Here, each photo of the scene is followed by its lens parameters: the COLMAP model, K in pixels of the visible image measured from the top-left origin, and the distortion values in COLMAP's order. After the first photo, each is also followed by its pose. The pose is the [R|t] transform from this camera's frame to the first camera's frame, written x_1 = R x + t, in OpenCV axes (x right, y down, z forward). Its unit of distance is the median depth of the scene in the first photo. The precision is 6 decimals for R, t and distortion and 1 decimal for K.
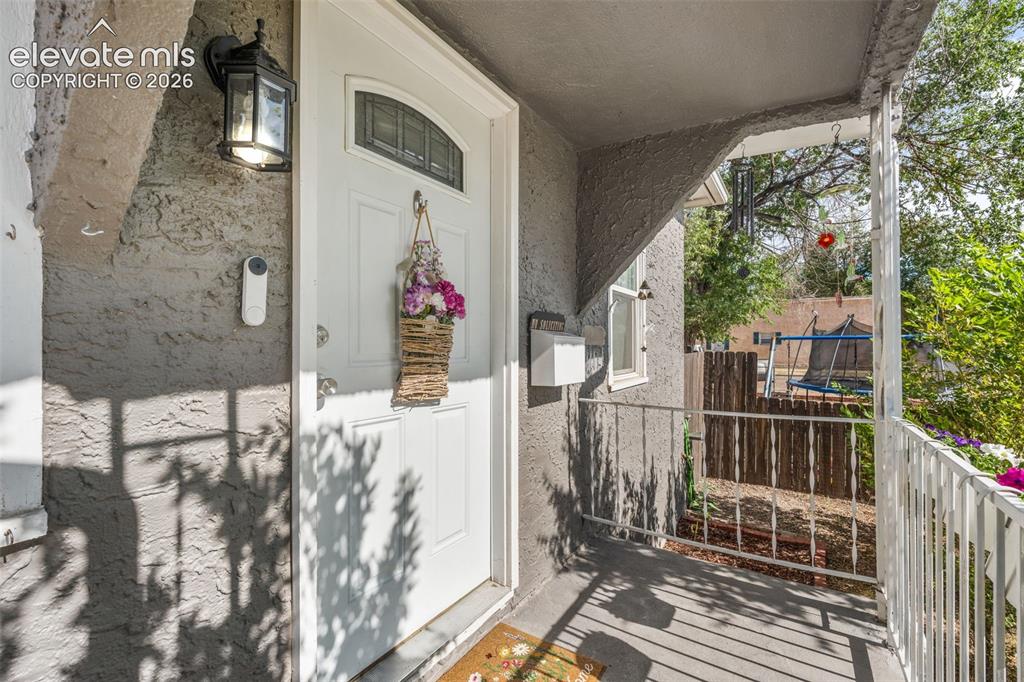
lens RADIAL K [[445.3, 0, 509.6], [0, 445.3, 339.5], [0, 0, 1]] dist [-0.000556, -0.000150]
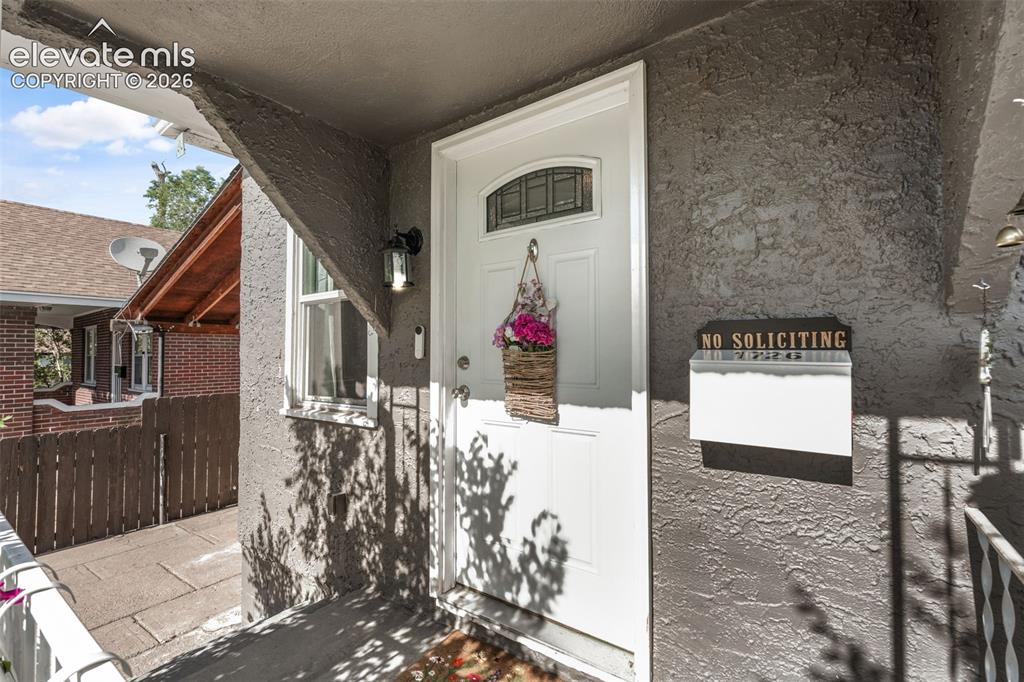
lens RADIAL K [[456.7, 0, 510.6], [0, 456.7, 355.2], [0, 0, 1]] dist [-0.001539, -0.000306]
pose [[-0.051323, -0.001511, -0.998681, 1.170428], [0.011632, 0.999930, -0.002111, -0.028082], [0.998614, -0.011725, -0.051302, 1.158529]]
